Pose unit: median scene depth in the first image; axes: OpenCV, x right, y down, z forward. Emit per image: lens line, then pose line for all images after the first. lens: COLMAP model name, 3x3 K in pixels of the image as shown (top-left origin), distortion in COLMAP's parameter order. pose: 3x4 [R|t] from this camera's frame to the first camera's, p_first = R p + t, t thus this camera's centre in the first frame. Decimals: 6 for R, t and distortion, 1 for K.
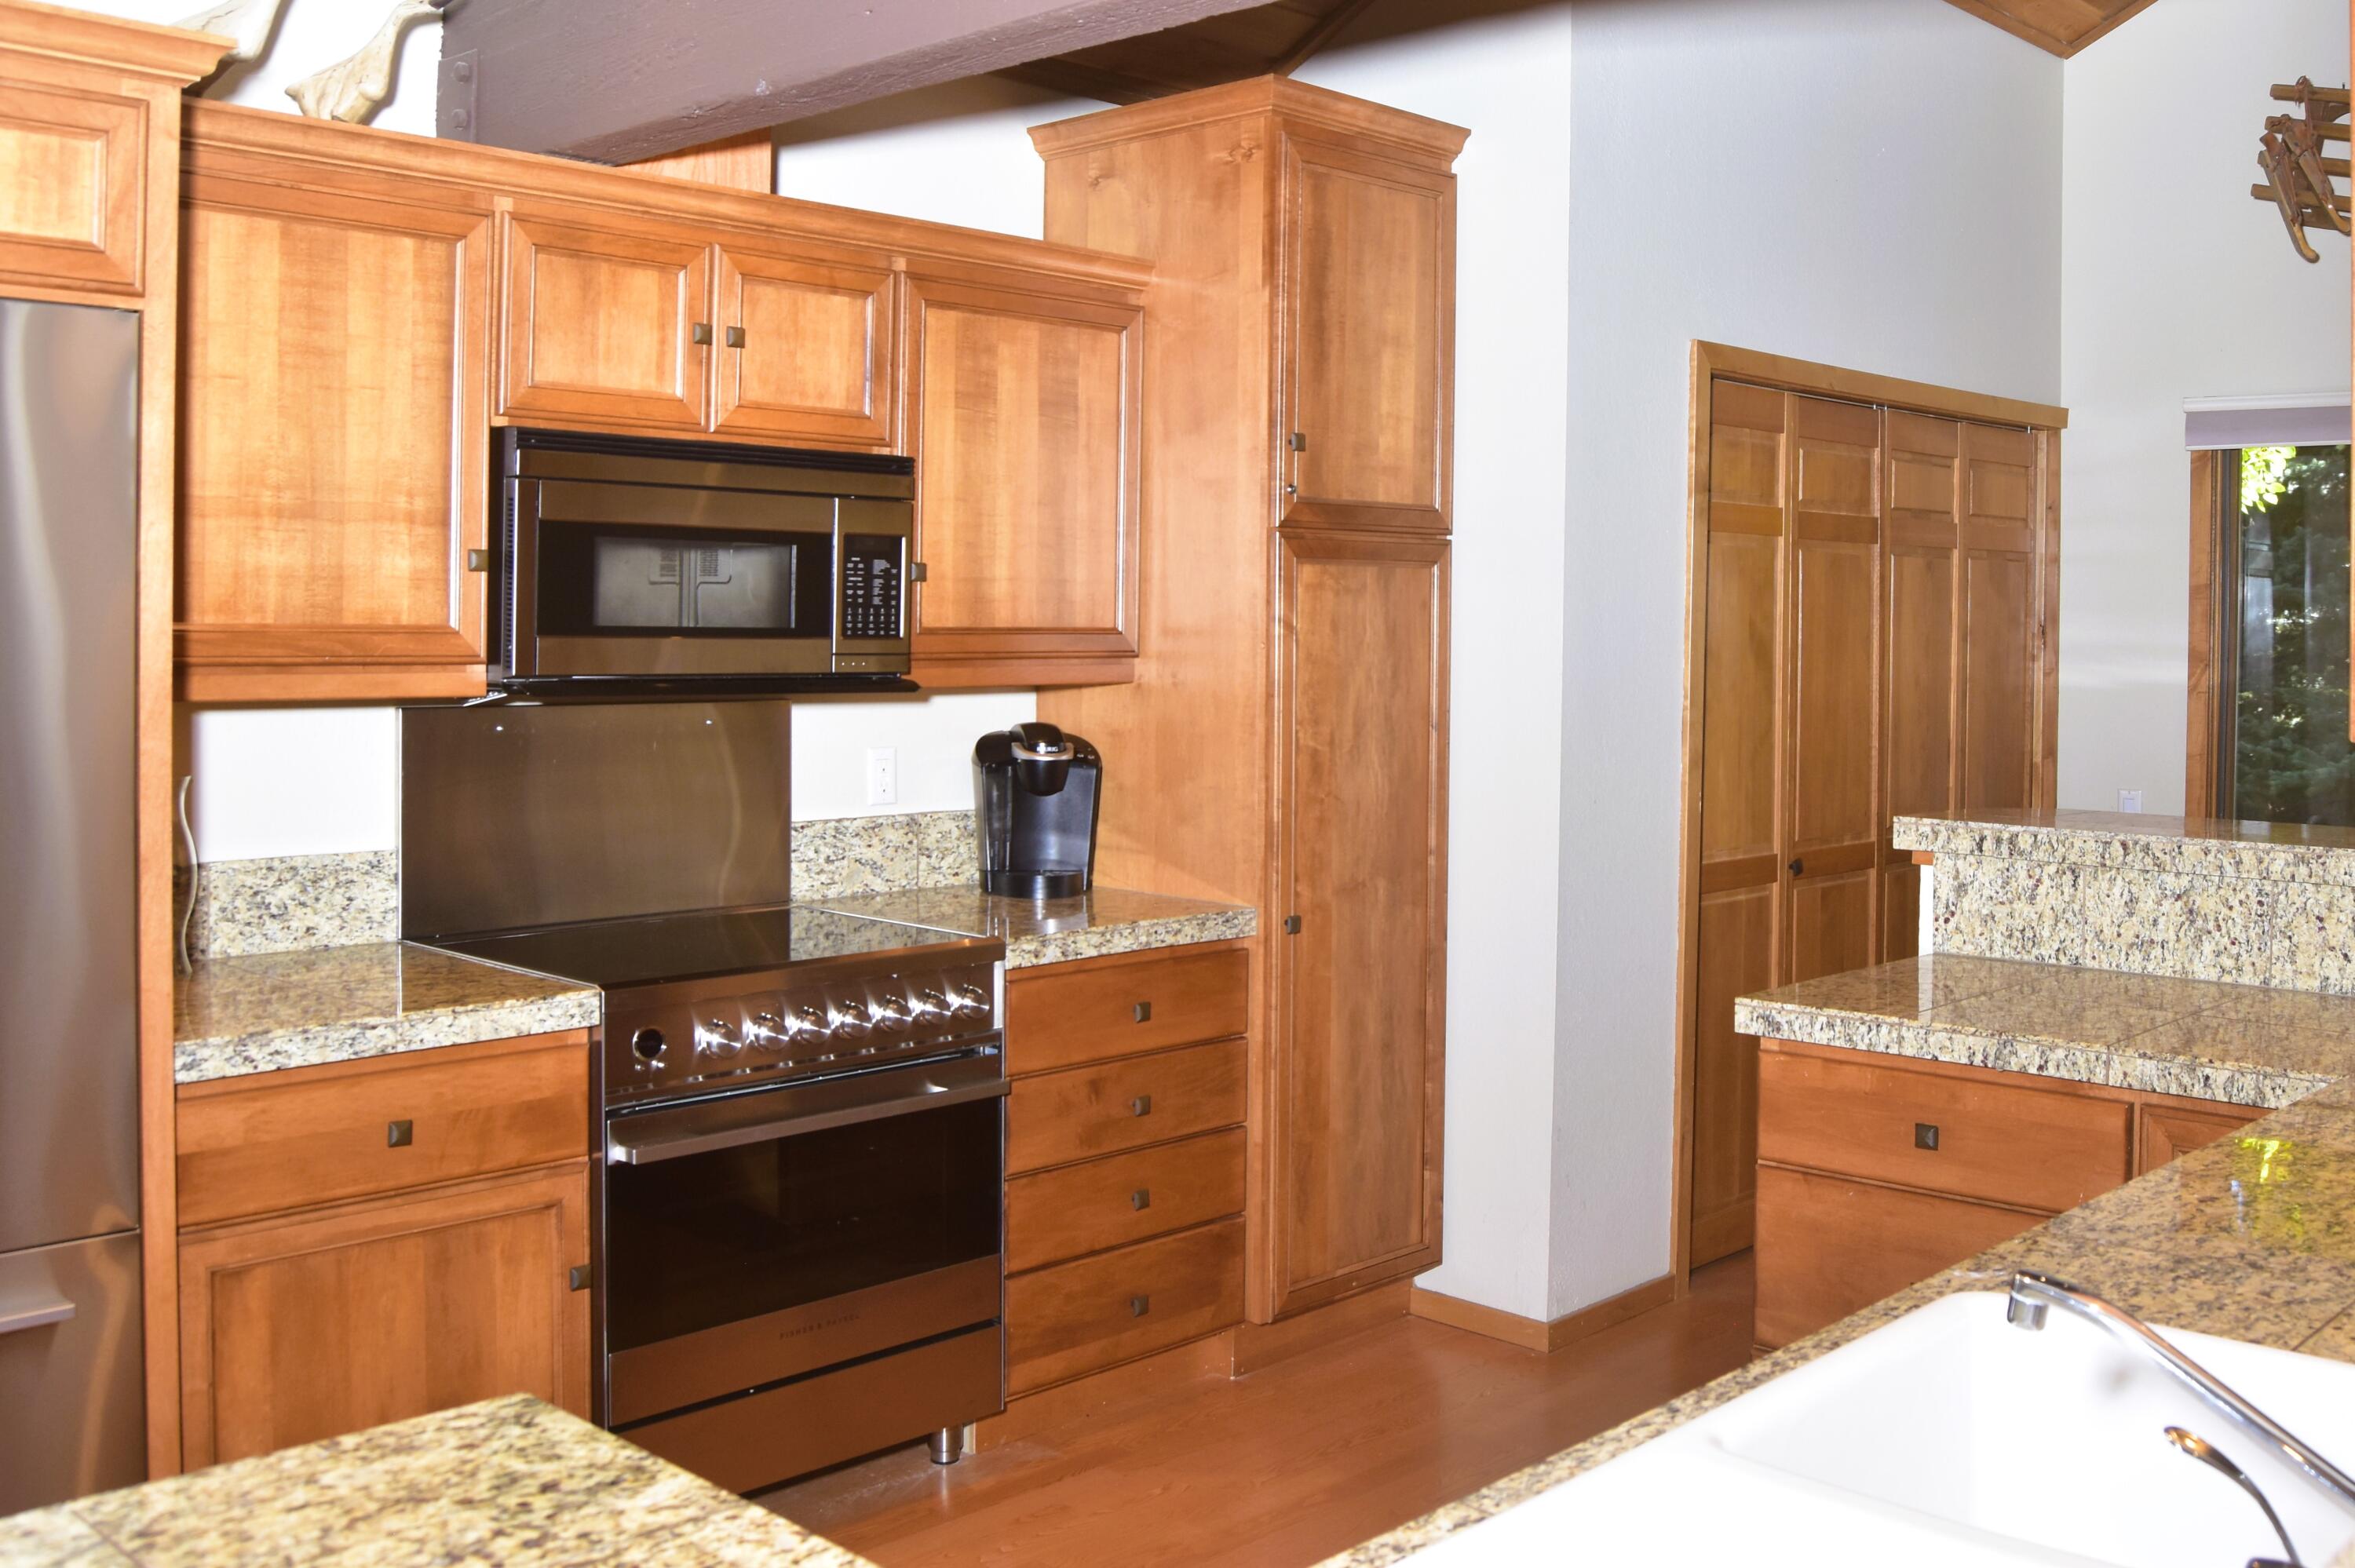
lens RADIAL K [[2355.2, 0, 1184.1], [0, 2355.2, 776.7], [0, 0, 1]] dist [-0.069924, 0.000000]
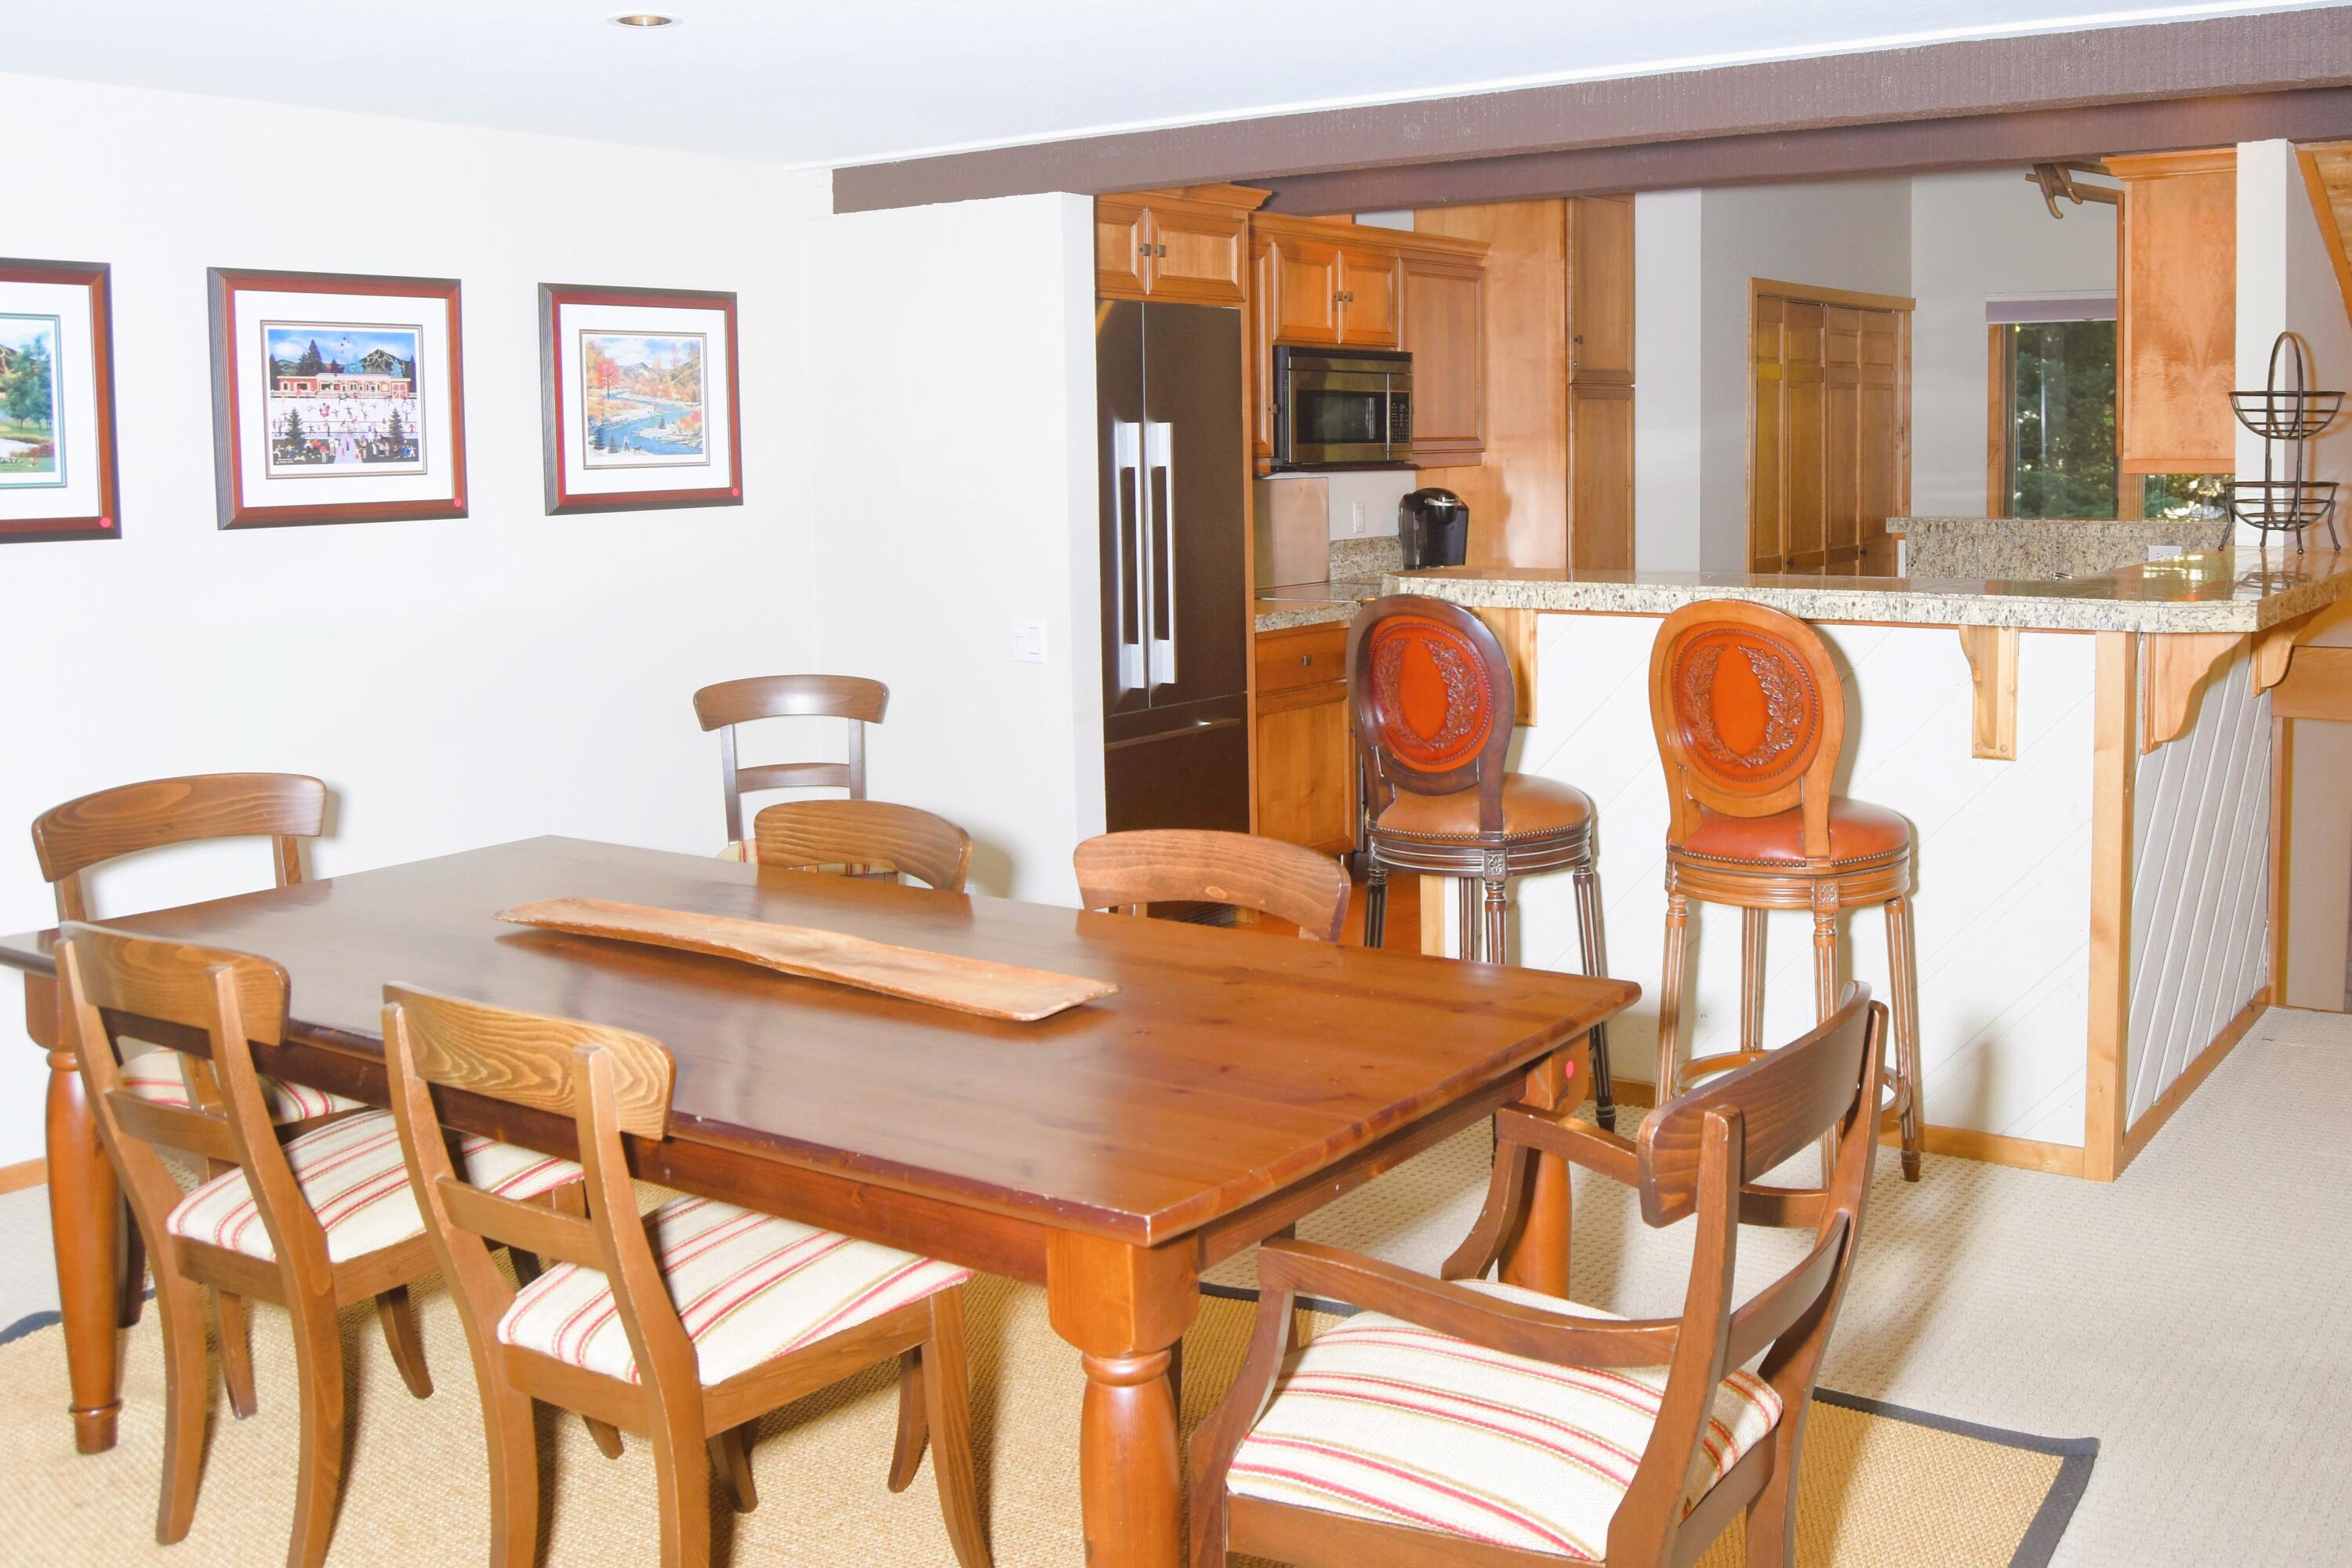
lens RADIAL K [[2352.5, 0, 1169.8], [0, 2352.5, 784.7], [0, 0, 1]] dist [-0.069924, 0.000000]
pose [[0.992731, -0.040433, 0.113355, -0.517970], [0.031686, 0.996455, 0.077932, 0.063998], [-0.116105, -0.073774, 0.990493, -0.909648]]
